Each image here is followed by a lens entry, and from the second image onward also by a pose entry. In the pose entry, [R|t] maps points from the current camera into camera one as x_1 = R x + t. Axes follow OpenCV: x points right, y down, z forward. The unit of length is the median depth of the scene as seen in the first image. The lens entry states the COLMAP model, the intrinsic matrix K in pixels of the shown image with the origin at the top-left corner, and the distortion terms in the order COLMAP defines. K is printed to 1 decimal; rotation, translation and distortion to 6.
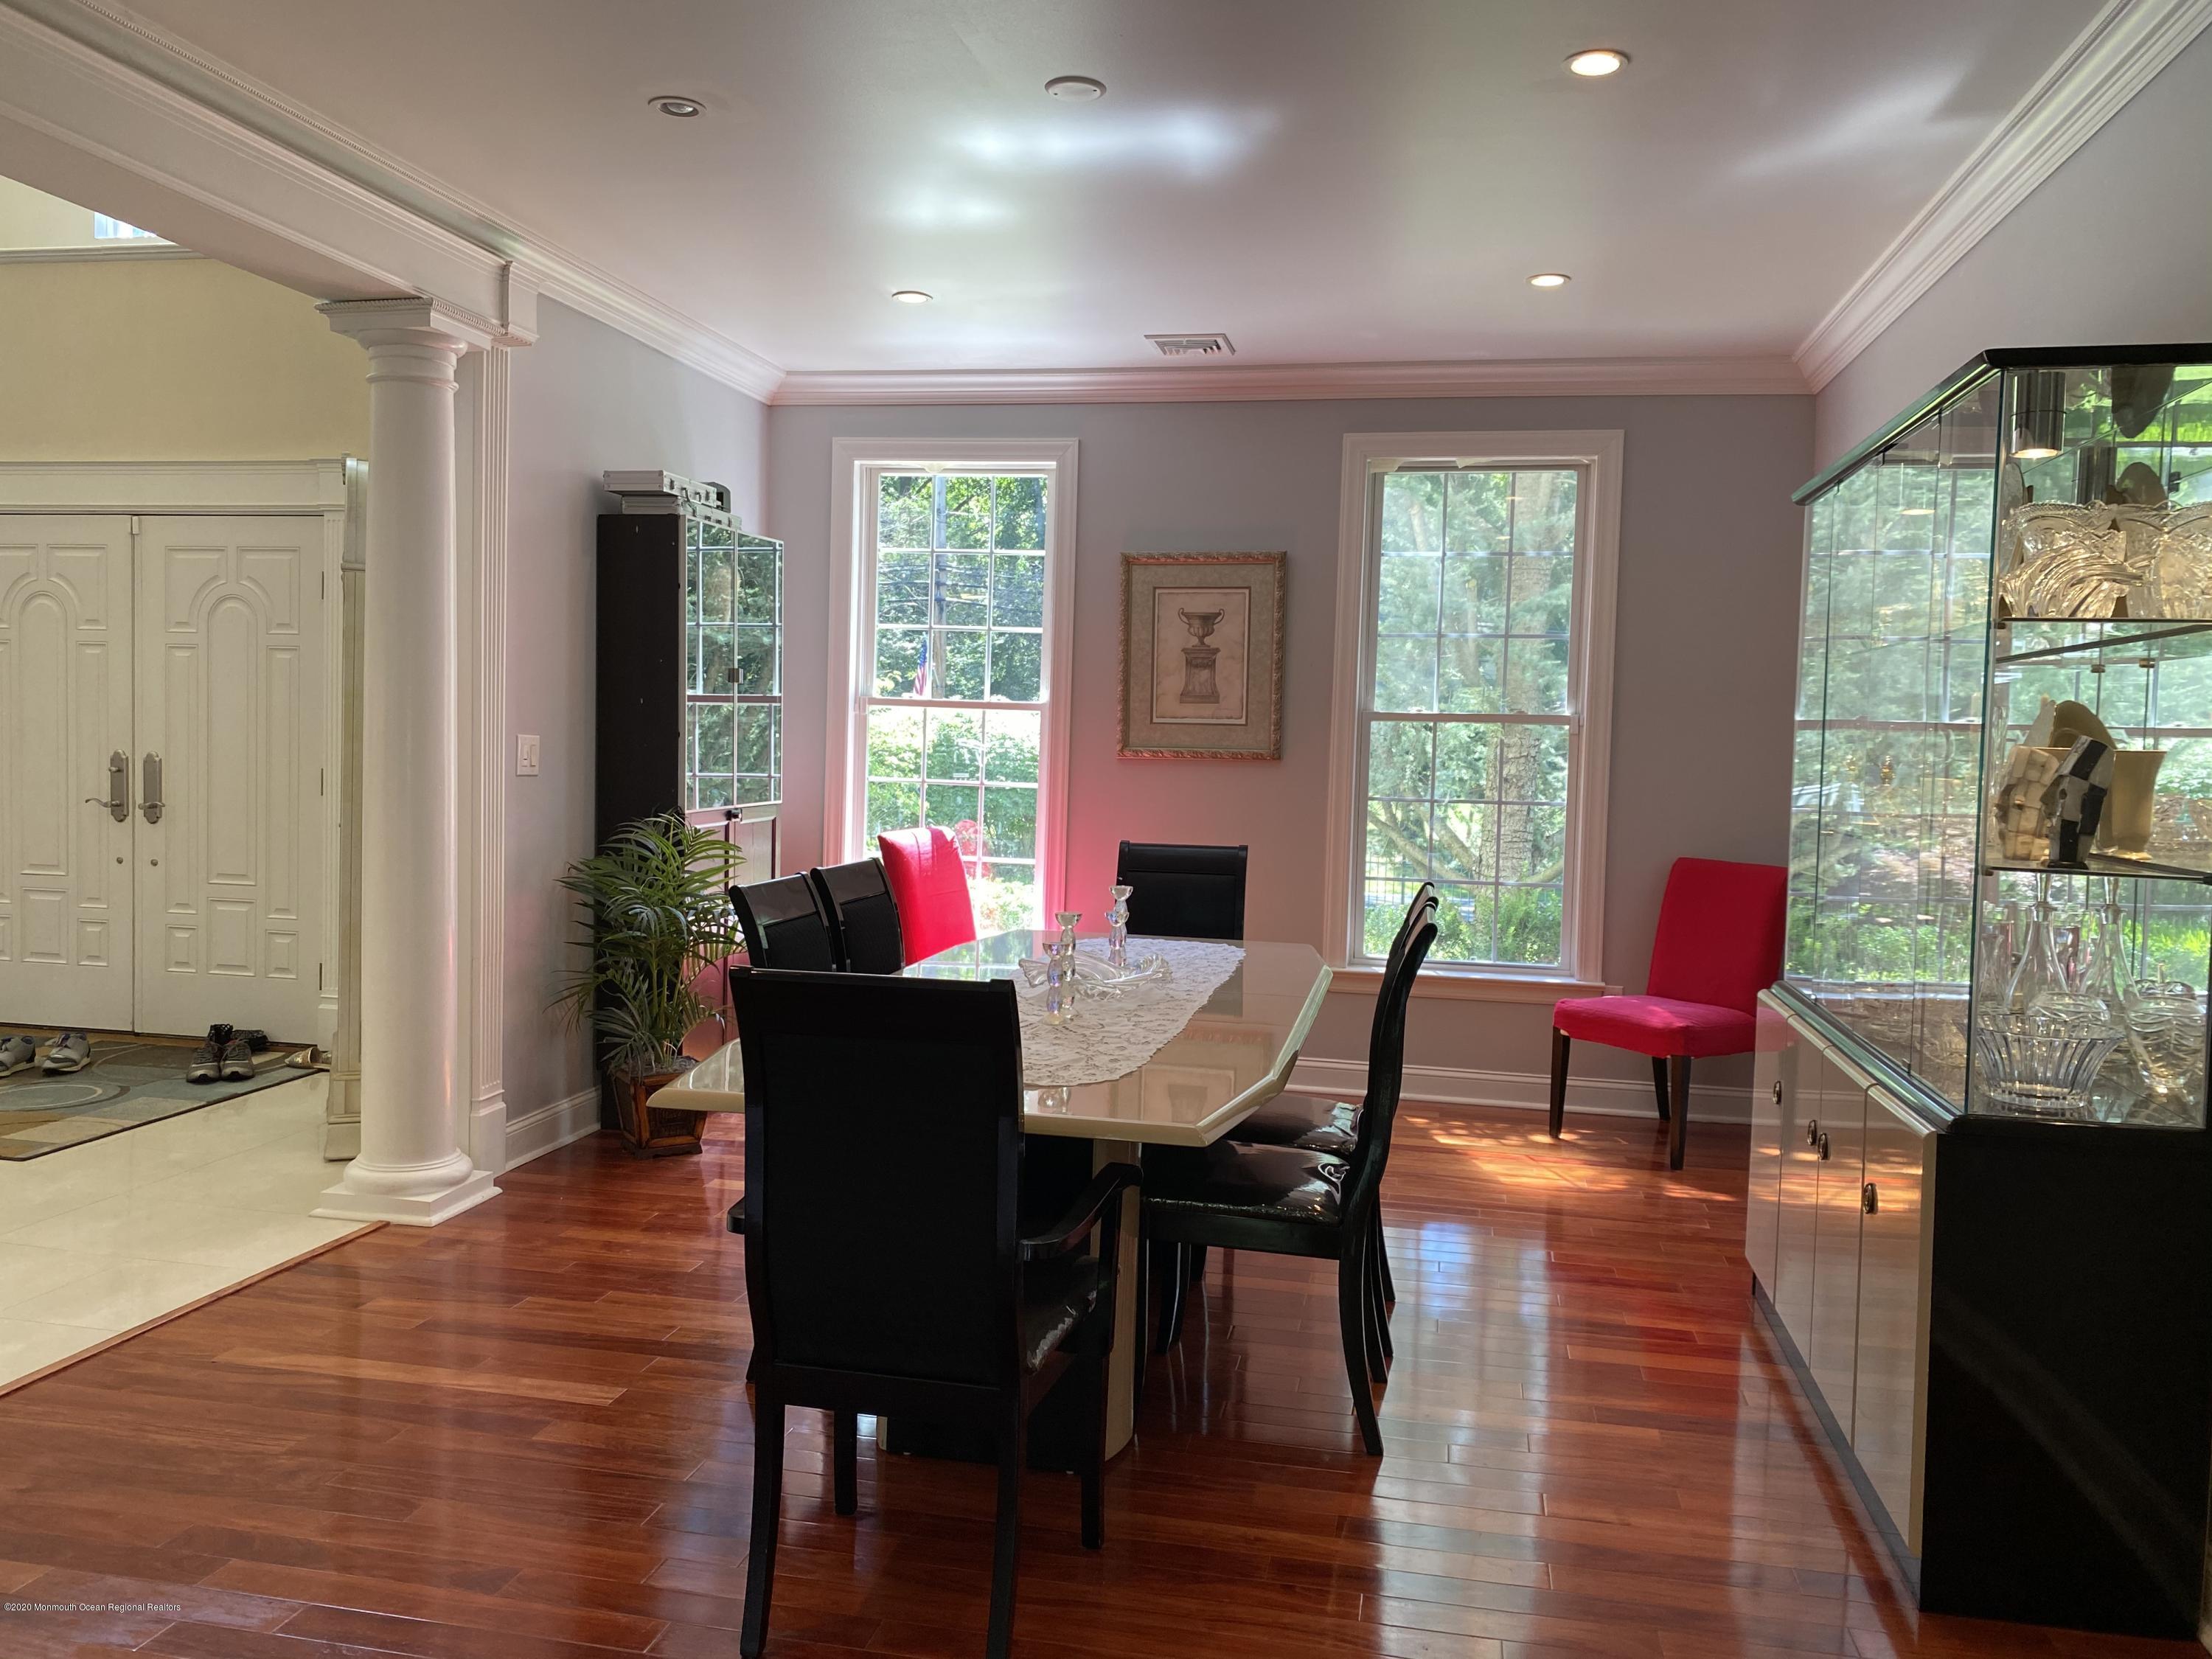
lens RADIAL K [[1696.5, 0, 1106.2], [0, 1696.5, 823.5], [0, 0, 1]] dist [0.006447, -0.004900]
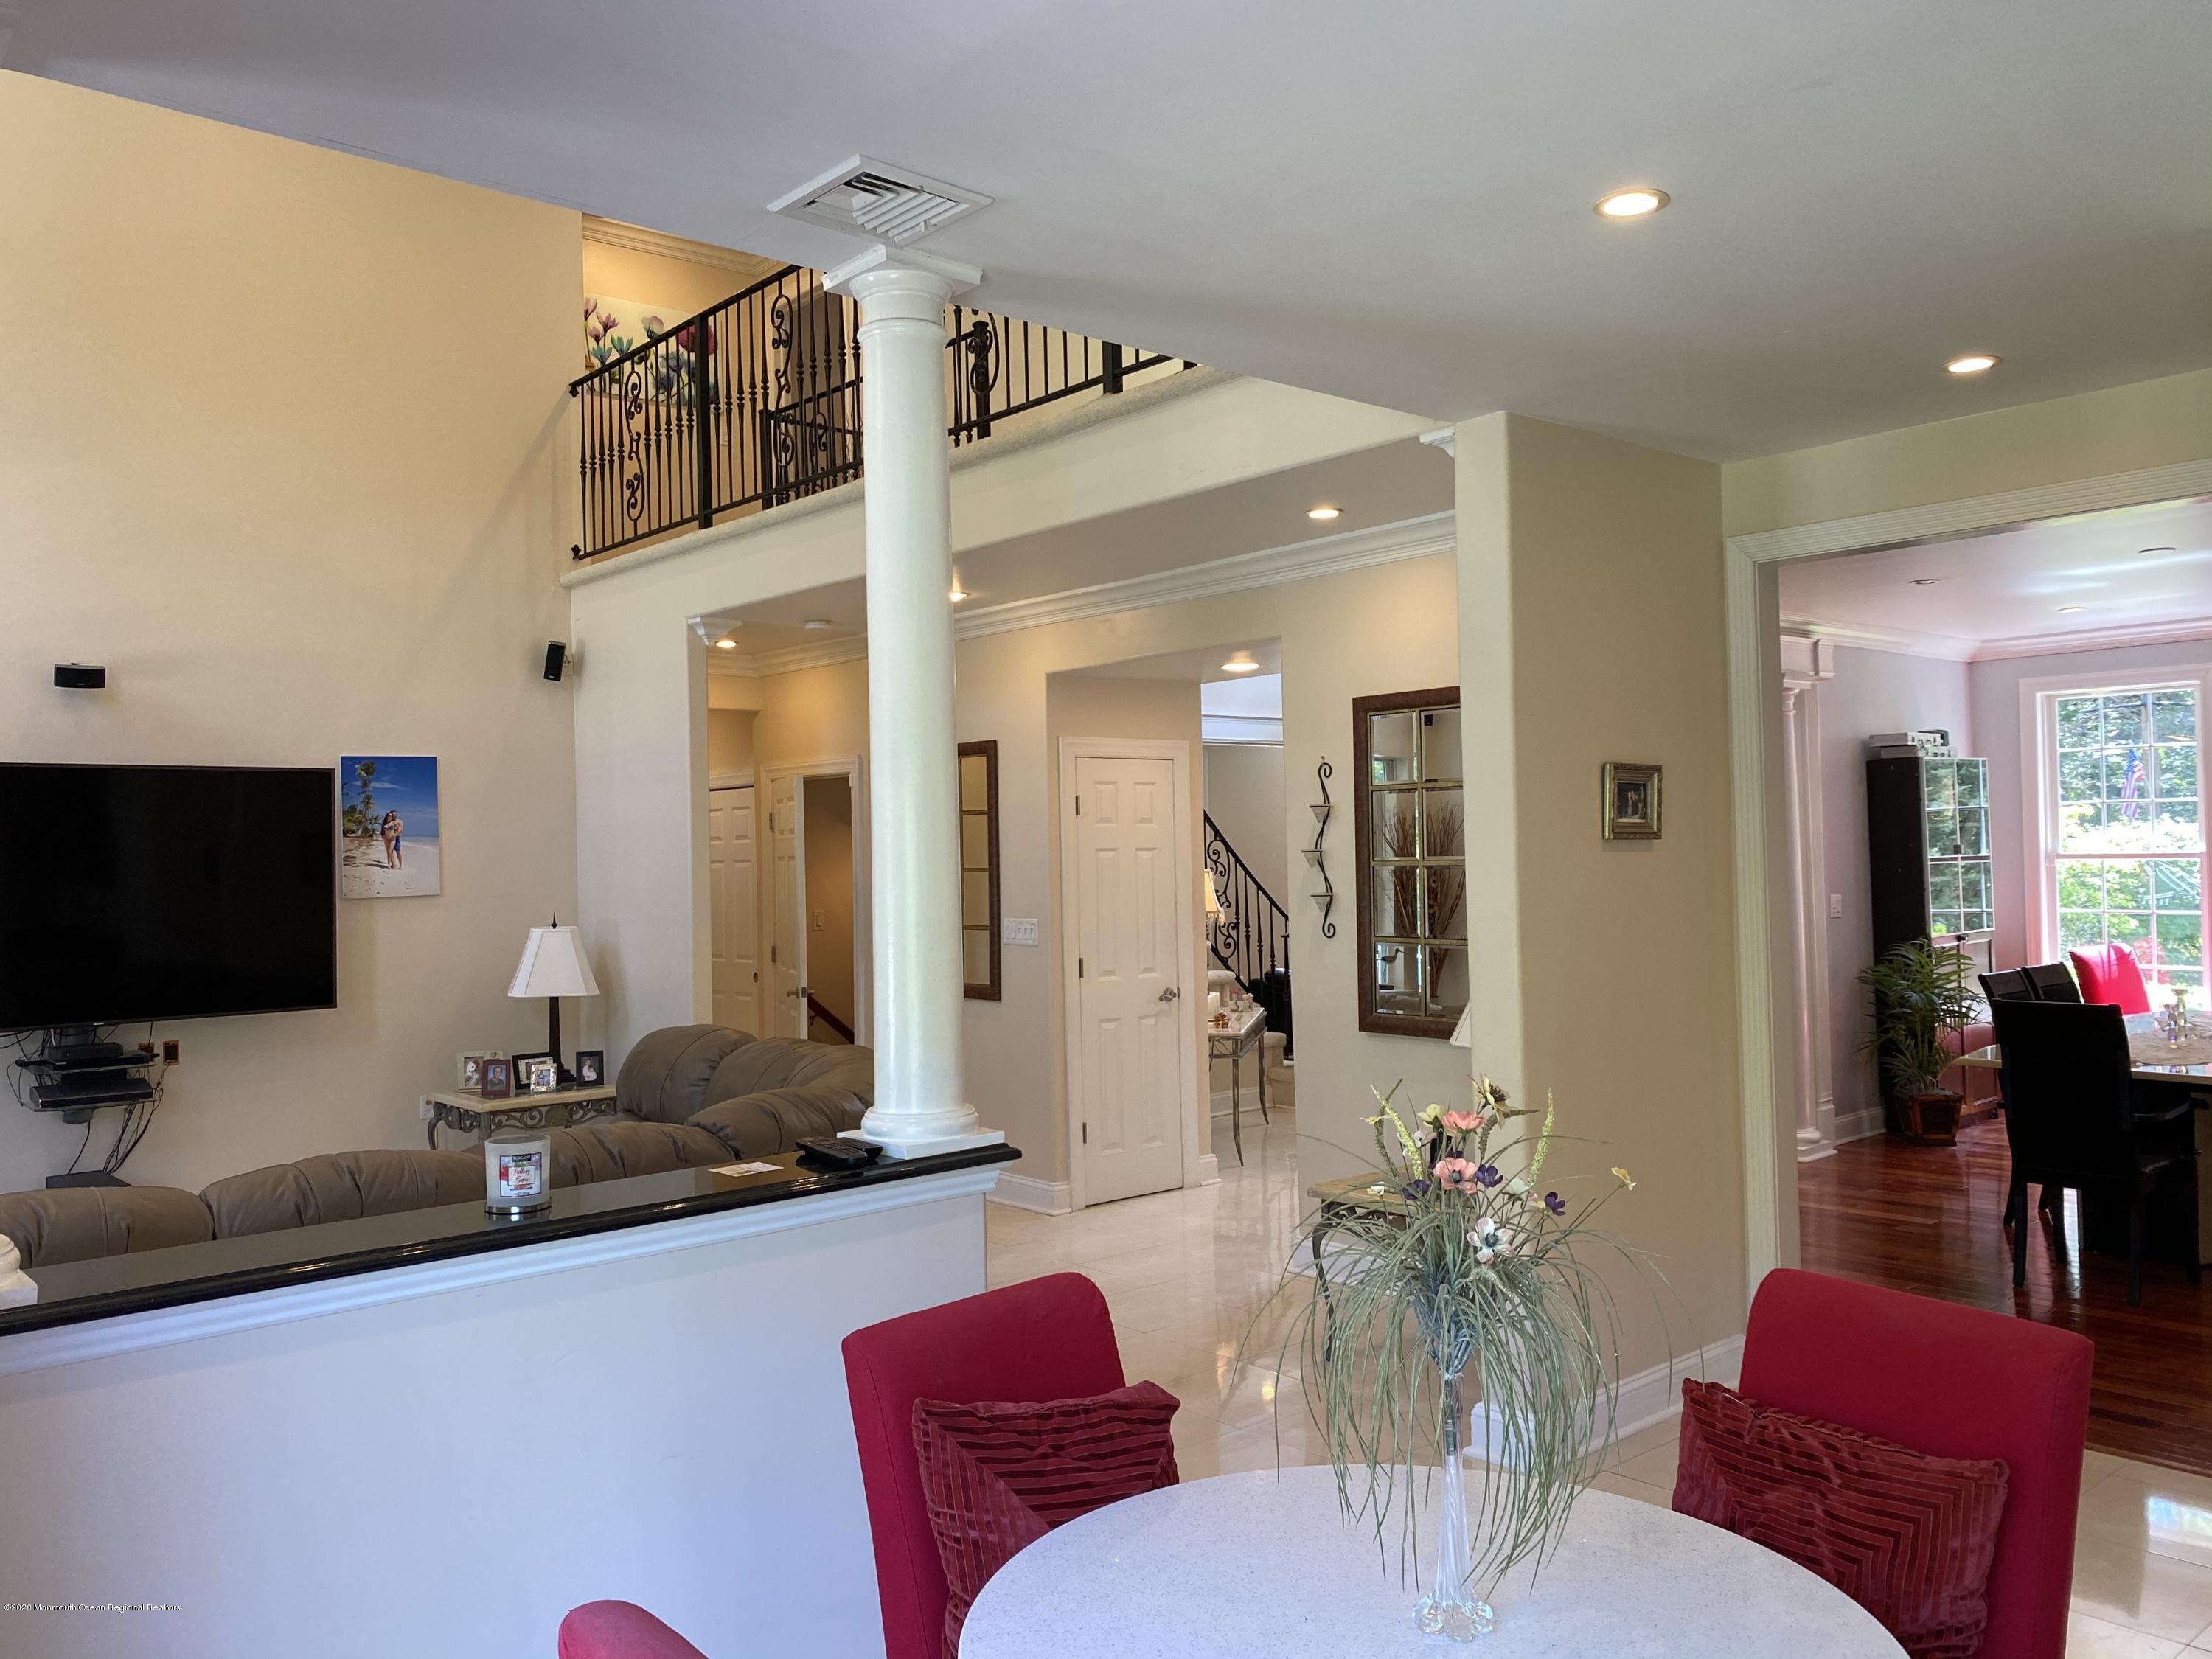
lens RADIAL K [[1696.5, 0, 1126.6], [0, 1696.5, 794.5], [0, 0, 1]] dist [0.006447, -0.004900]
pose [[0.796478, -0.065784, -0.601079, 0.127305], [0.011776, 0.995563, -0.093354, 0.000444], [0.604553, 0.067276, 0.793719, -0.782963]]
